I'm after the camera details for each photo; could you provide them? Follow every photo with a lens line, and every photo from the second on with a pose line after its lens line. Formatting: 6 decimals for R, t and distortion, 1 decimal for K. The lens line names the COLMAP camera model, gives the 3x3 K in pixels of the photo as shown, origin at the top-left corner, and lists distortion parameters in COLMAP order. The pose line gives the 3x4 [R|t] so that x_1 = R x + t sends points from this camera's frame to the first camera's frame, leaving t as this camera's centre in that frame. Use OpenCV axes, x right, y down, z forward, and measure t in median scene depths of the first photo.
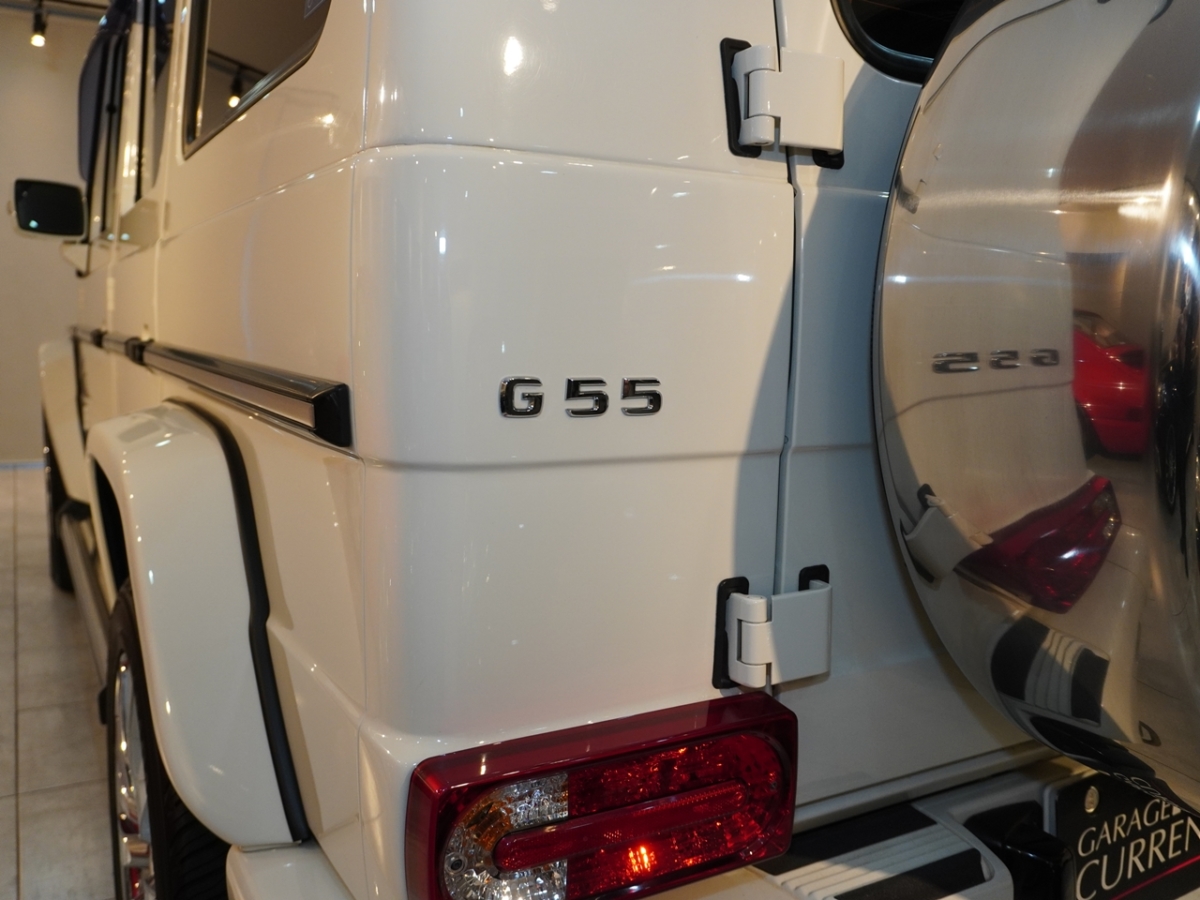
lens RADIAL K [[1046.7, 0, 590.7], [0, 1046.7, 437.9], [0, 0, 1]] dist [-0.042019, 0.067197]
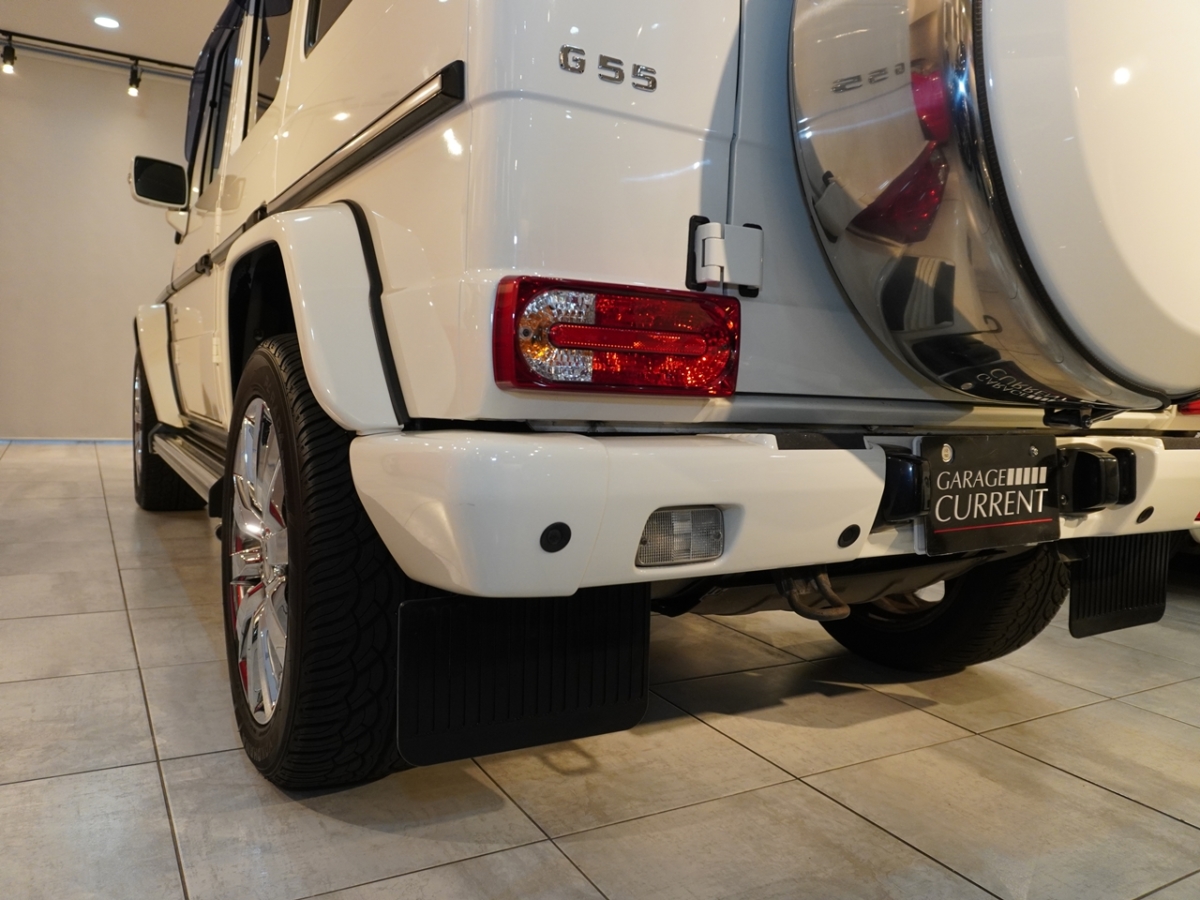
lens RADIAL K [[888.8, 0, 557.7], [0, 888.8, 412.3], [0, 0, 1]] dist [-0.024840, 0.023625]
pose [[0.999529, 0.025665, -0.016796, -0.033219], [-0.026383, 0.998682, -0.044036, 0.364728], [0.015644, 0.044458, 0.998889, -0.225448]]
